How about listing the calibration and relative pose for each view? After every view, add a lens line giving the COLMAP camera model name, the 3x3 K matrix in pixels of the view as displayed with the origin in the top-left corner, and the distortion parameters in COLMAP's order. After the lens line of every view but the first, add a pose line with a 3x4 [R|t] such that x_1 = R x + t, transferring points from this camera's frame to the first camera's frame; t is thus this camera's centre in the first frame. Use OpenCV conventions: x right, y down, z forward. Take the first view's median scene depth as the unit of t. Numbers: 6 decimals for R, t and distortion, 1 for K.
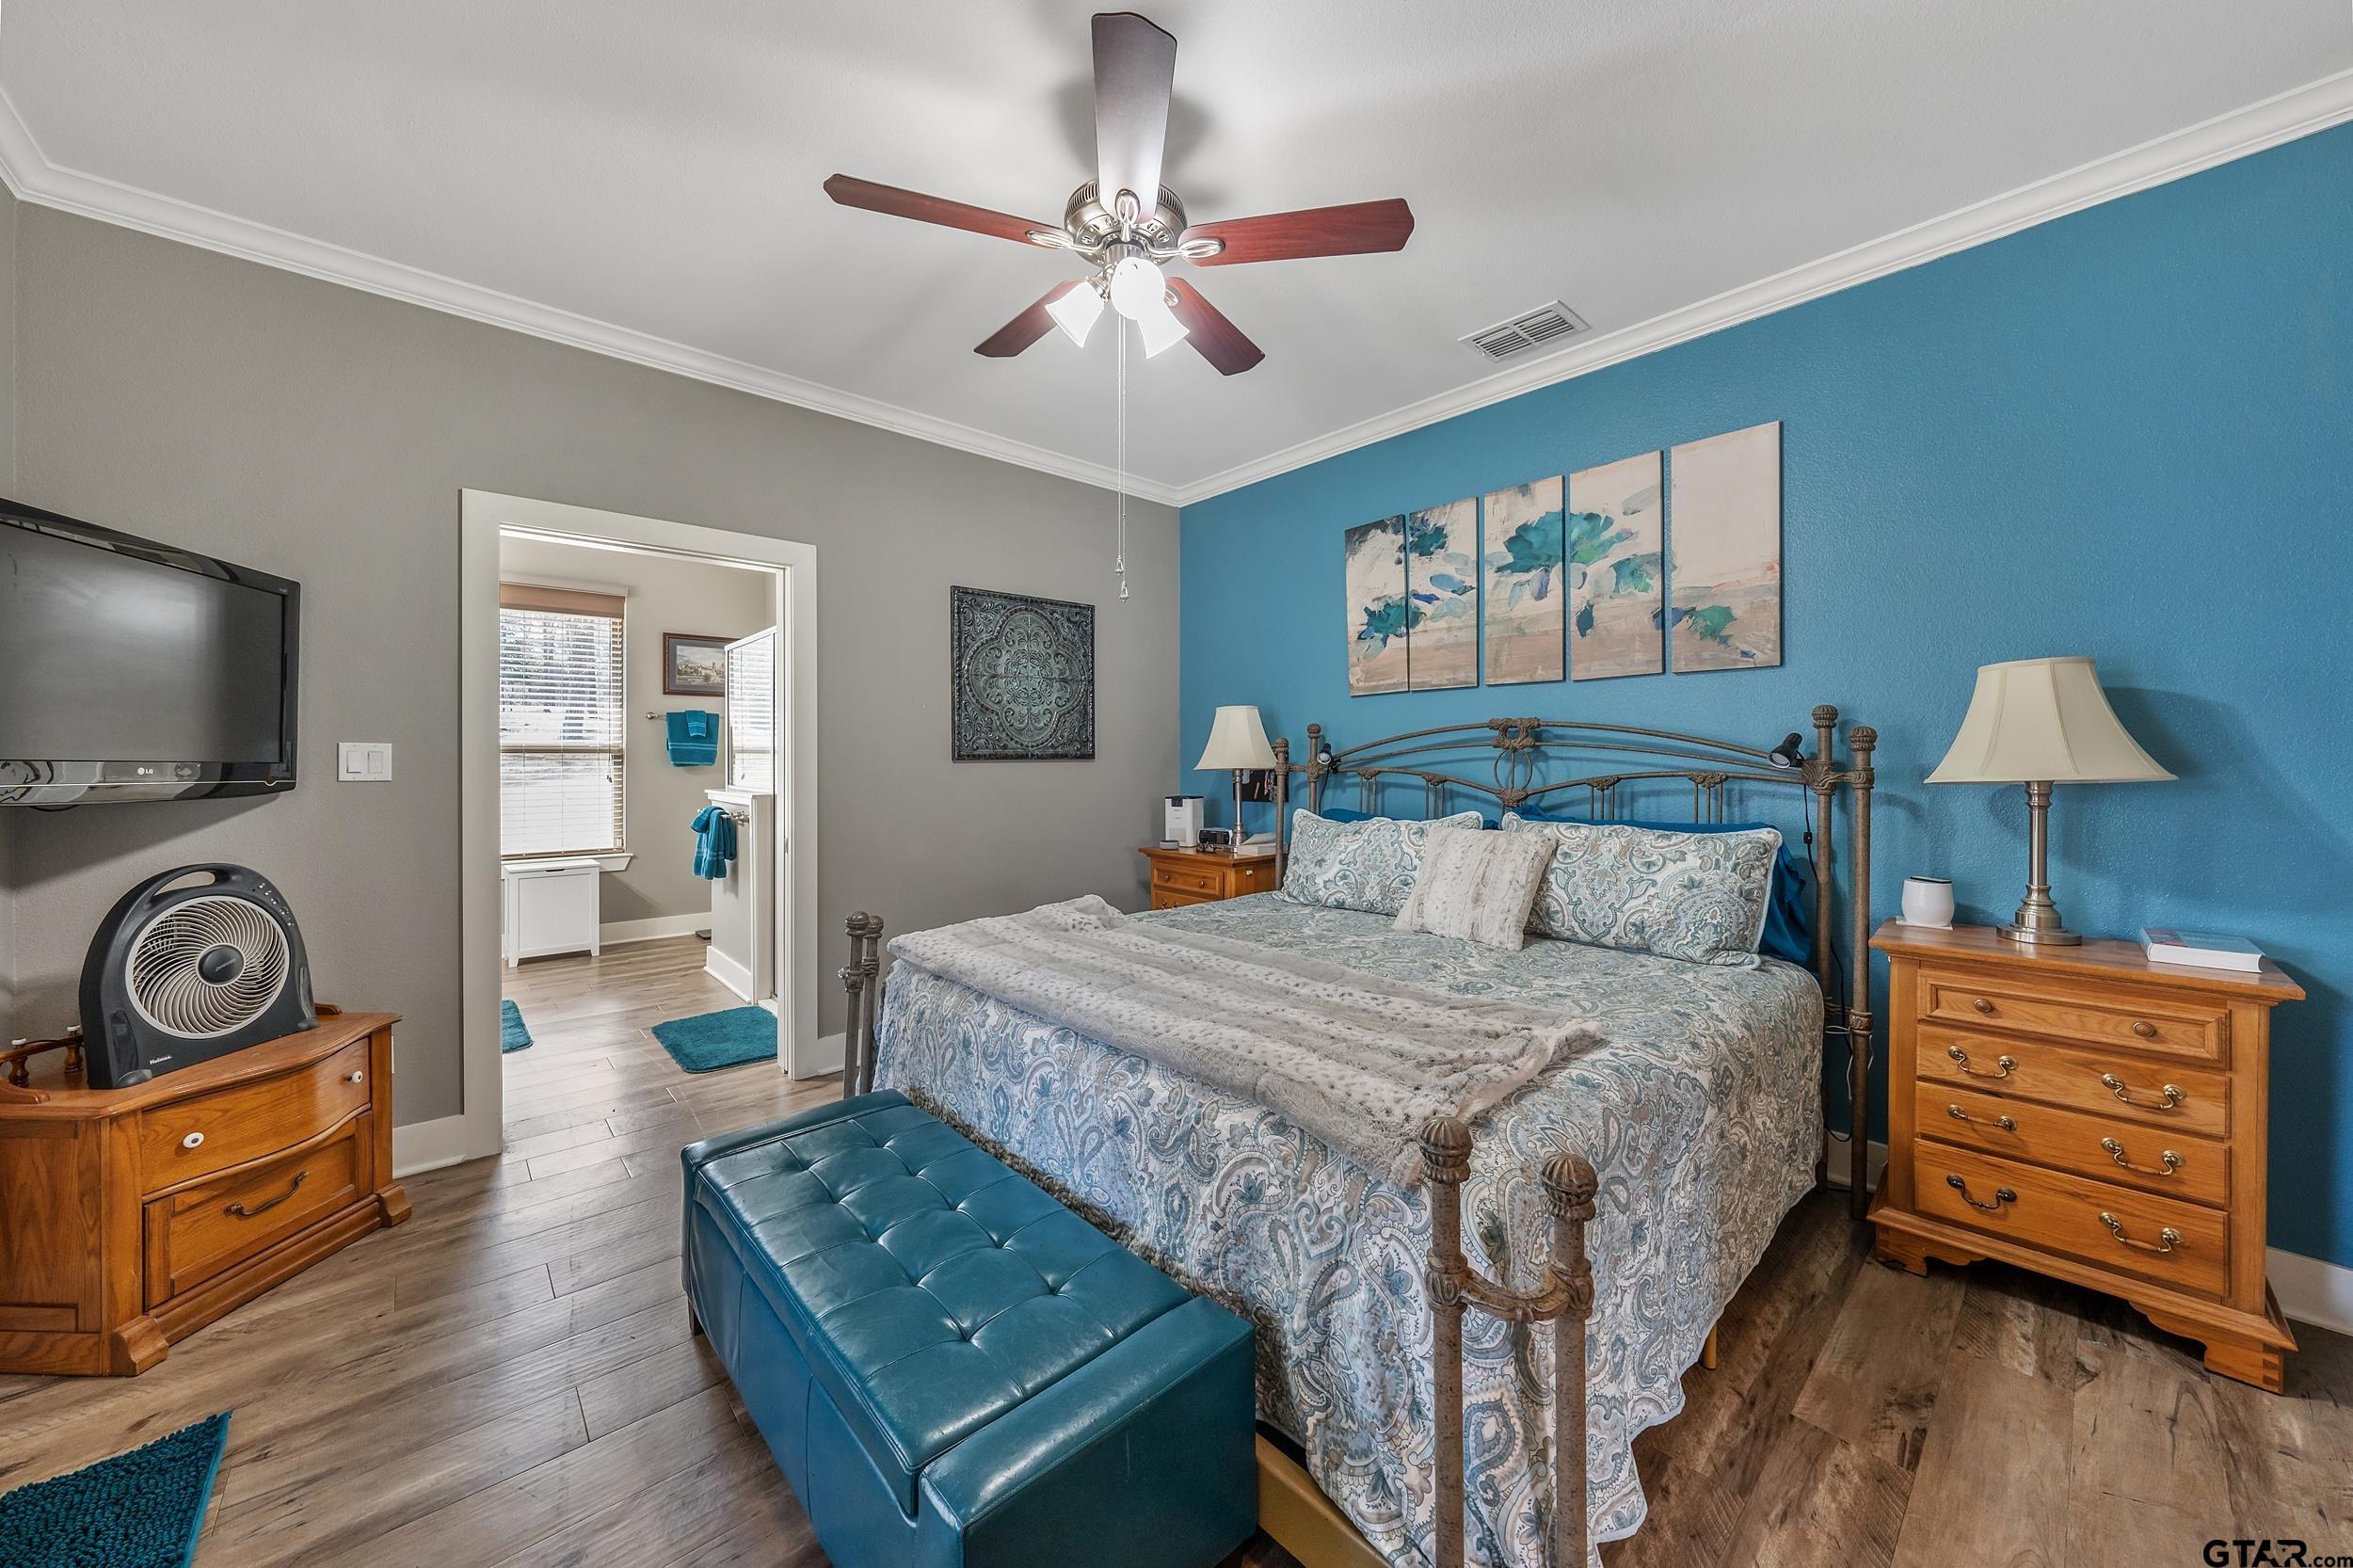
lens RADIAL K [[829.1, 0, 1155.1], [0, 829.1, 772.3], [0, 0, 1]] dist [-0.000714, -0.000058]
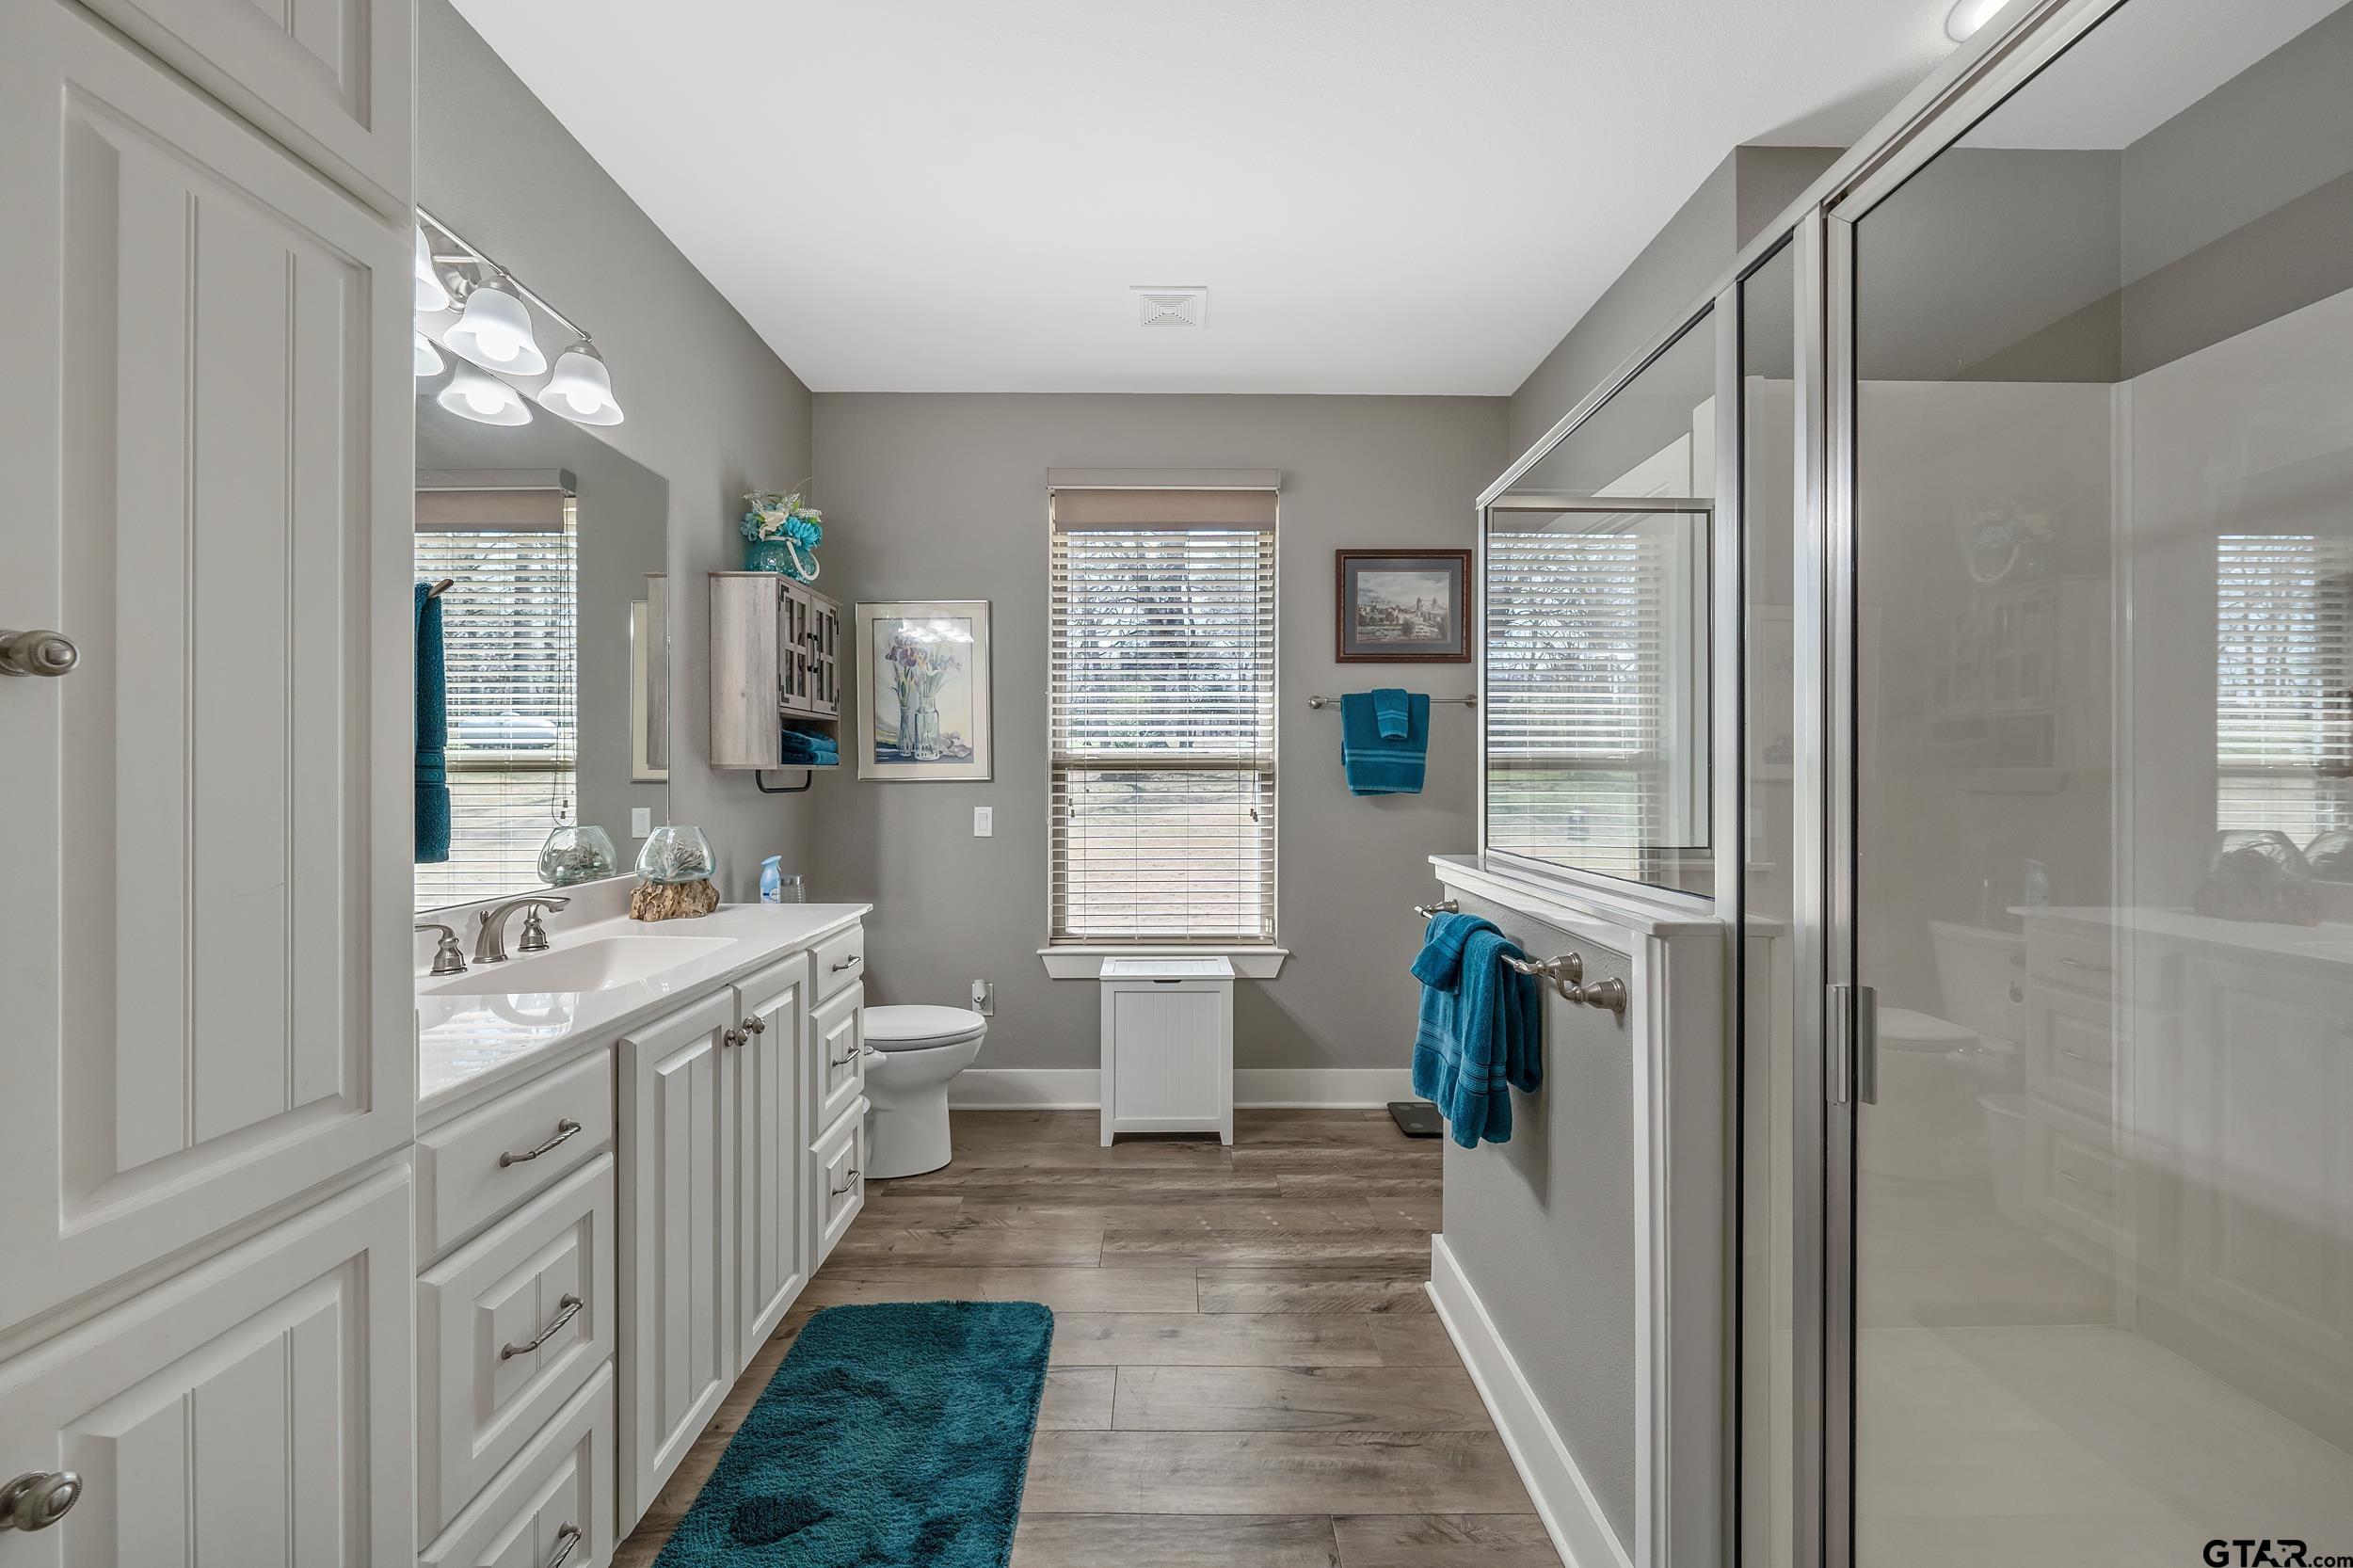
lens RADIAL K [[877.4, 0, 1170.3], [0, 877.4, 748.3], [0, 0, 1]] dist [-0.001069, 0.000150]
pose [[0.759722, -0.019899, -0.649944, -0.391126], [-0.008433, 0.999146, -0.040448, -0.016932], [0.650194, 0.036211, 0.758905, 0.638767]]
